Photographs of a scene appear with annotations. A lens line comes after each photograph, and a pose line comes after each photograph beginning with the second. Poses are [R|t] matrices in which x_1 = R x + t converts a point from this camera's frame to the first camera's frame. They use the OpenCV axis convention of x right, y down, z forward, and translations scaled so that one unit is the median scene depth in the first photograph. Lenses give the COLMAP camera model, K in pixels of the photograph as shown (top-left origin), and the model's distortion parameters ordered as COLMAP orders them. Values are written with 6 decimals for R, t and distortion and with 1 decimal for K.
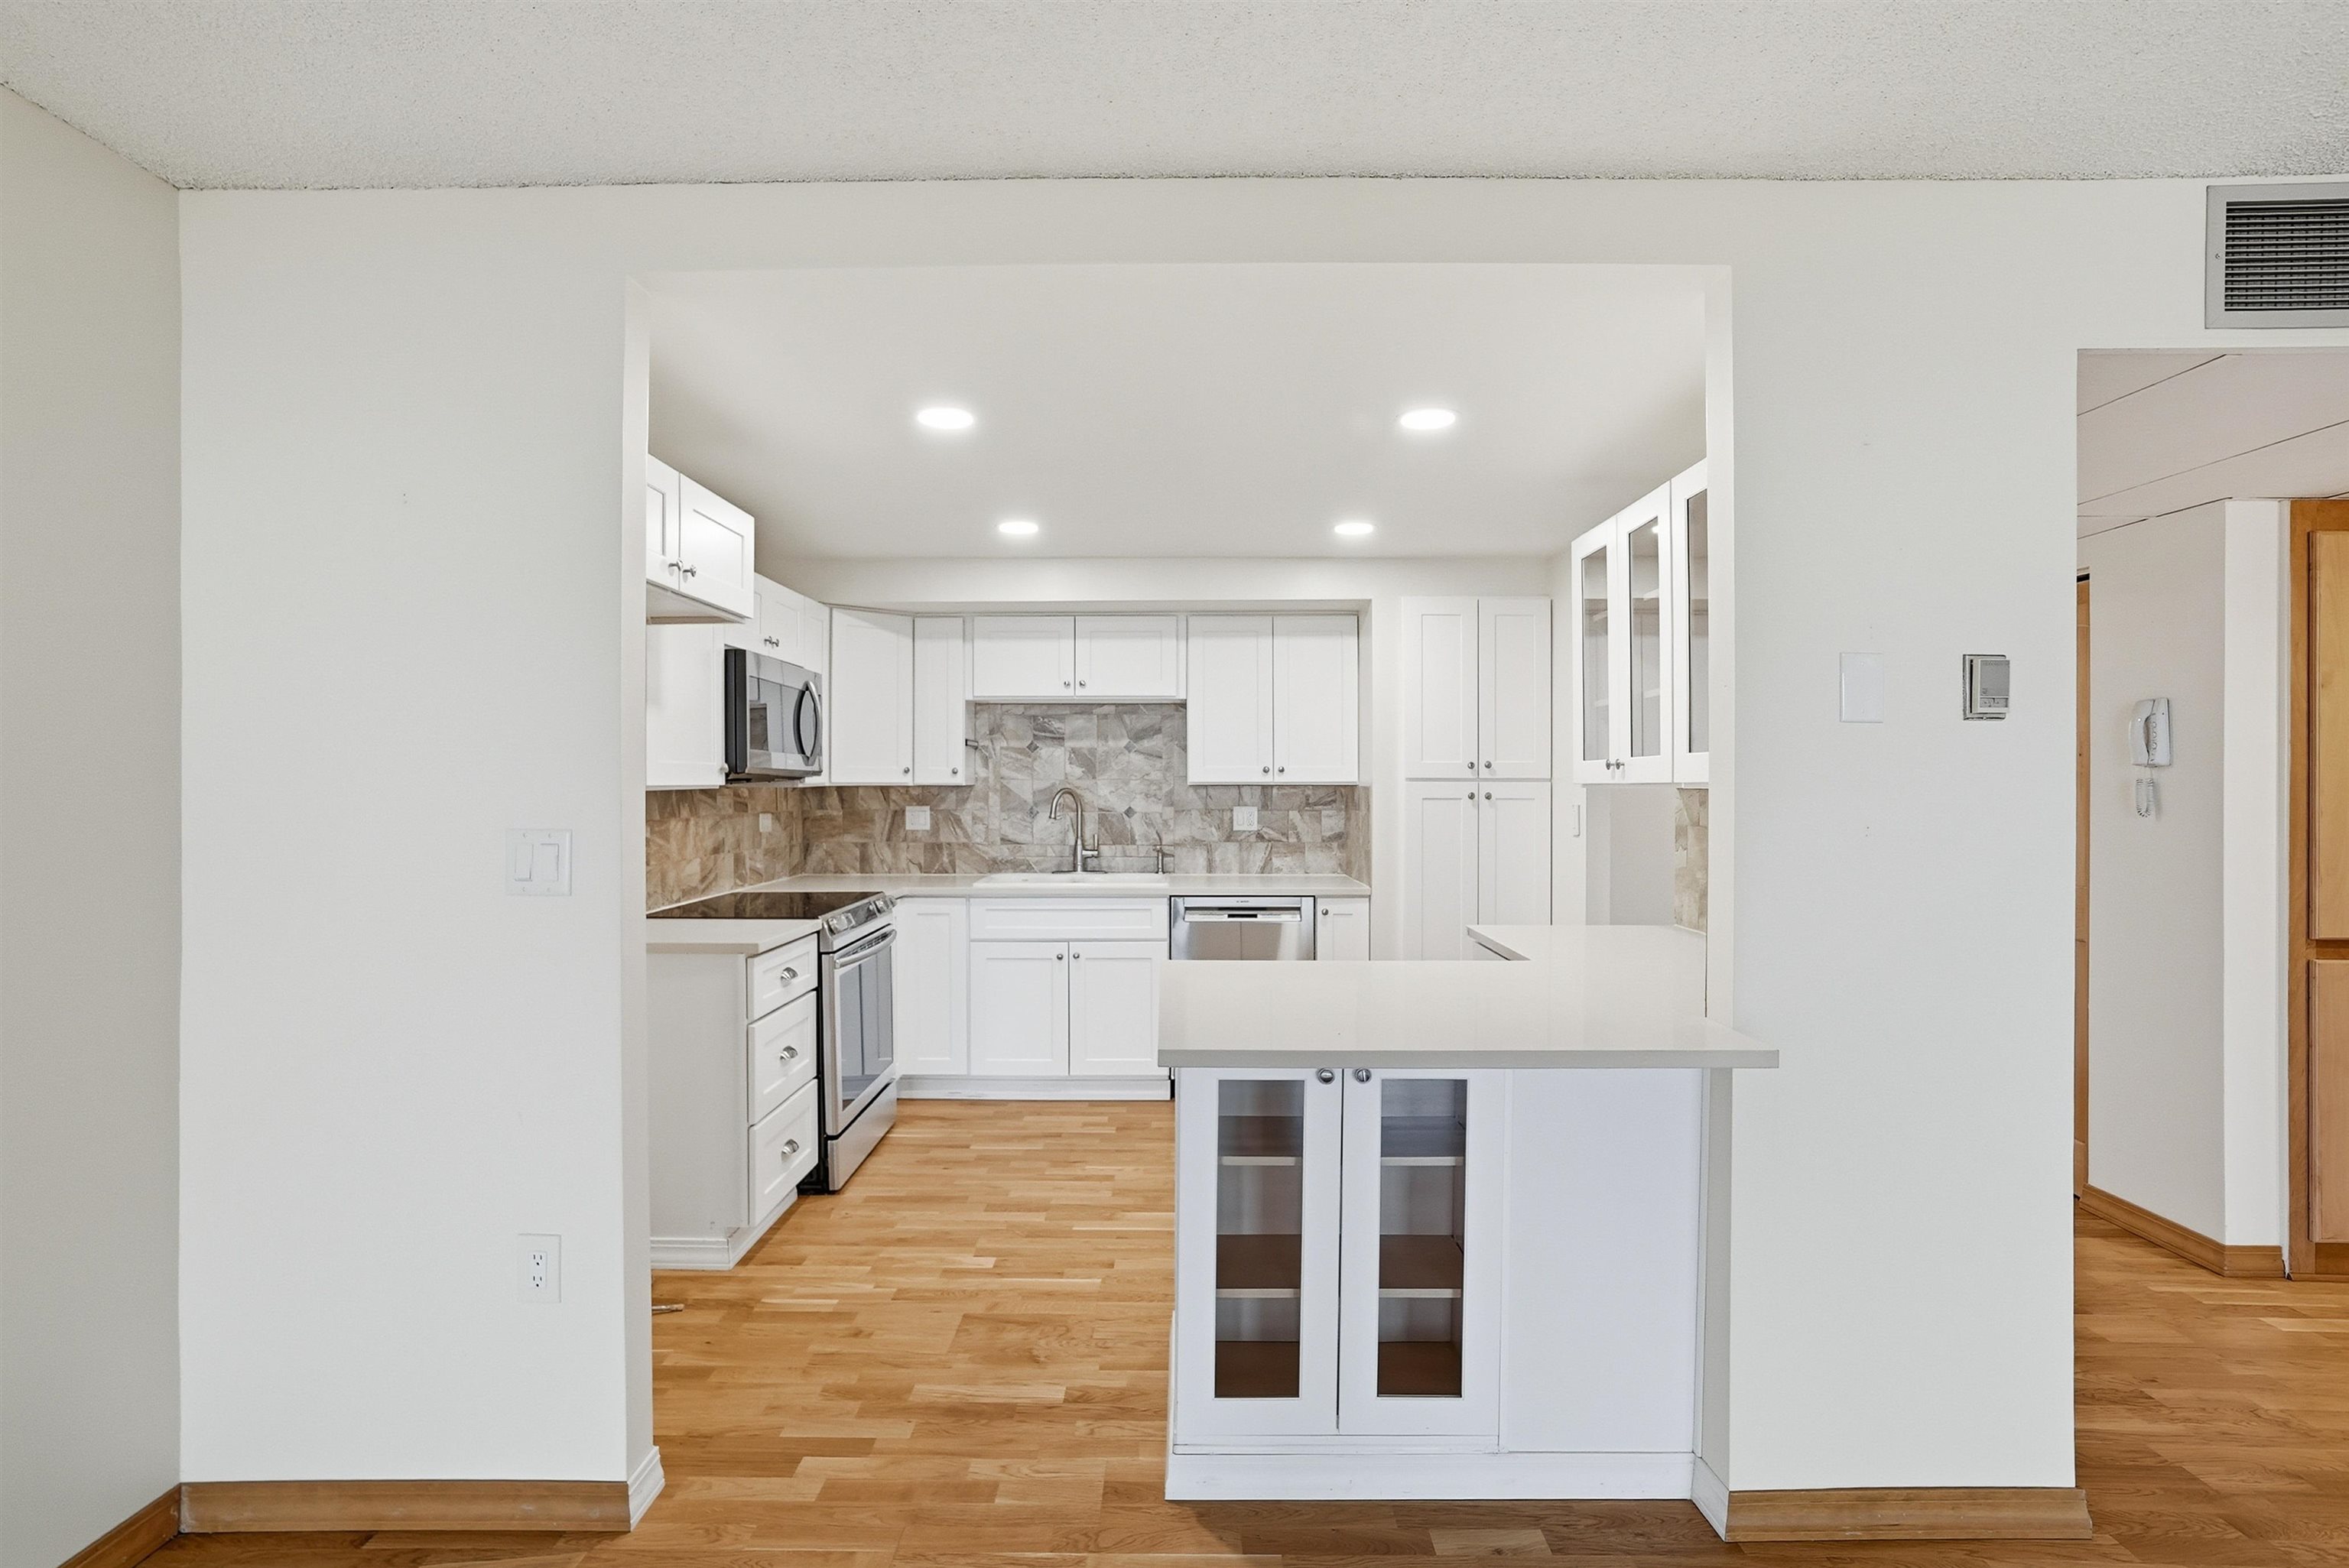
lens RADIAL K [[1116.6, 0, 1175.7], [0, 1116.6, 789.7], [0, 0, 1]] dist [-0.057496, 0.019587]
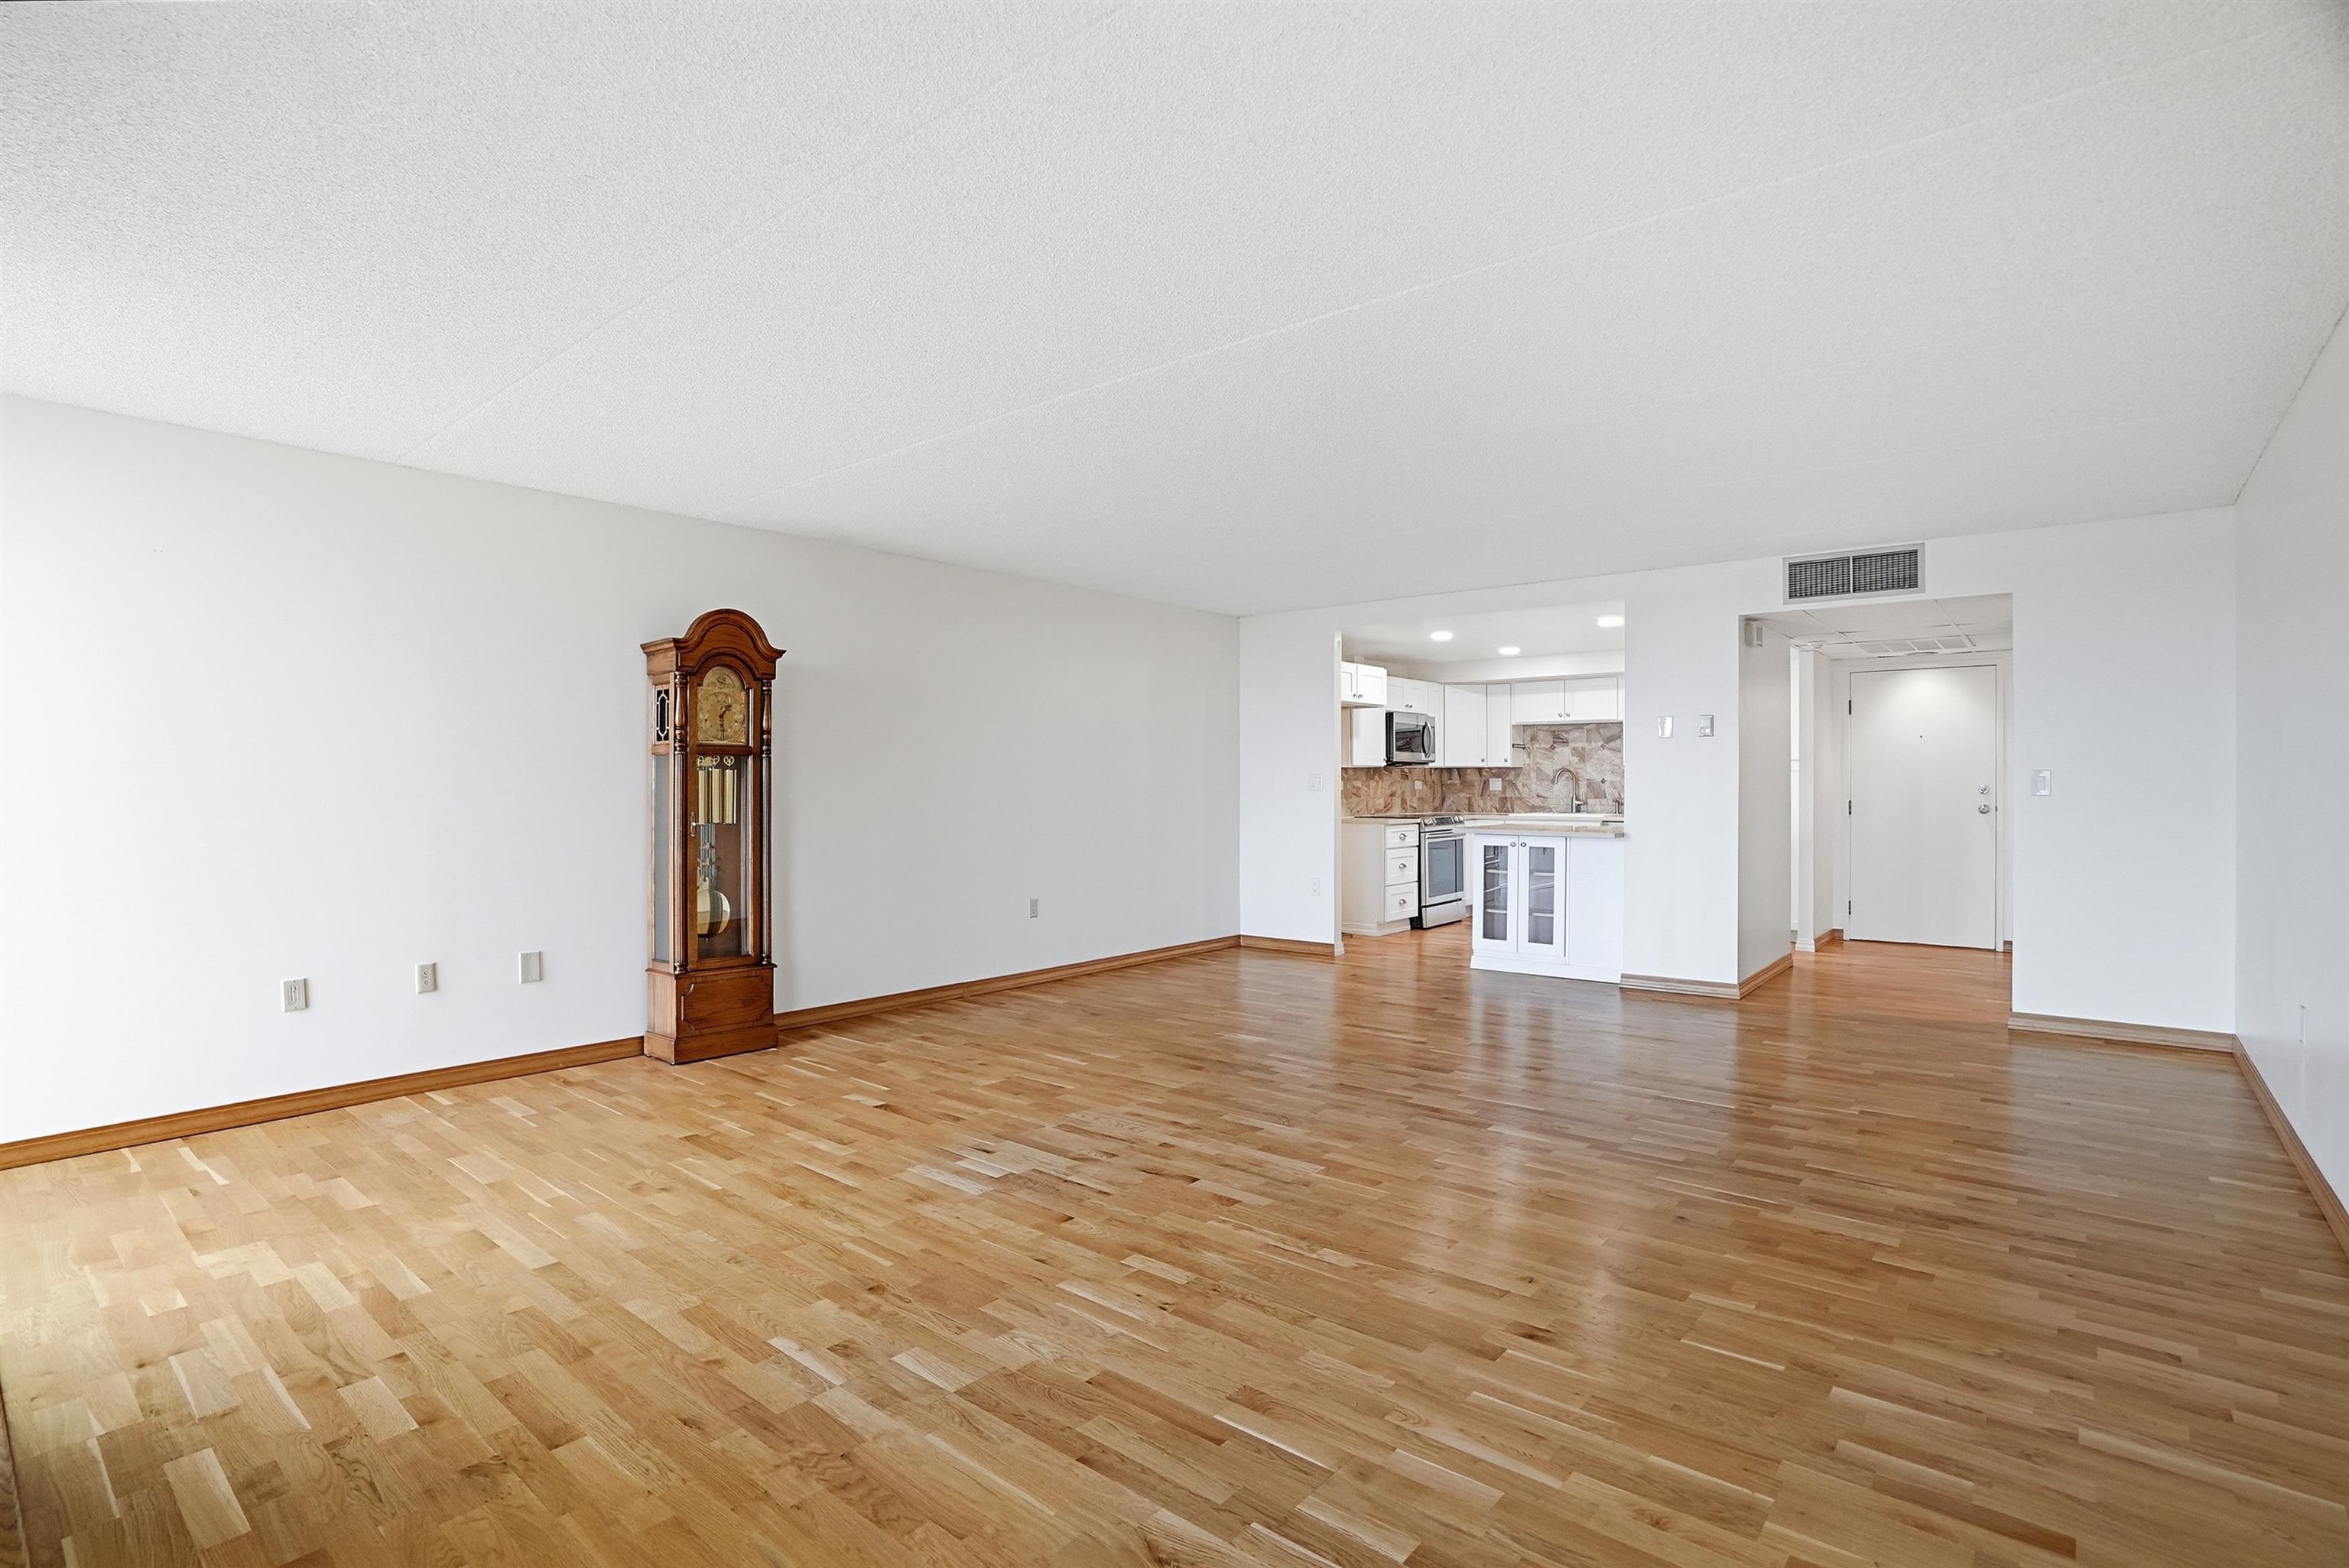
lens RADIAL K [[1116.6, 0, 1184.9], [0, 1116.6, 775.8], [0, 0, 1]] dist [-0.057496, 0.019587]
pose [[0.781989, -0.003166, -0.623284, 0.604905], [-0.002760, 0.999960, -0.008541, 0.030949], [0.623286, 0.008399, 0.781949, -0.944800]]
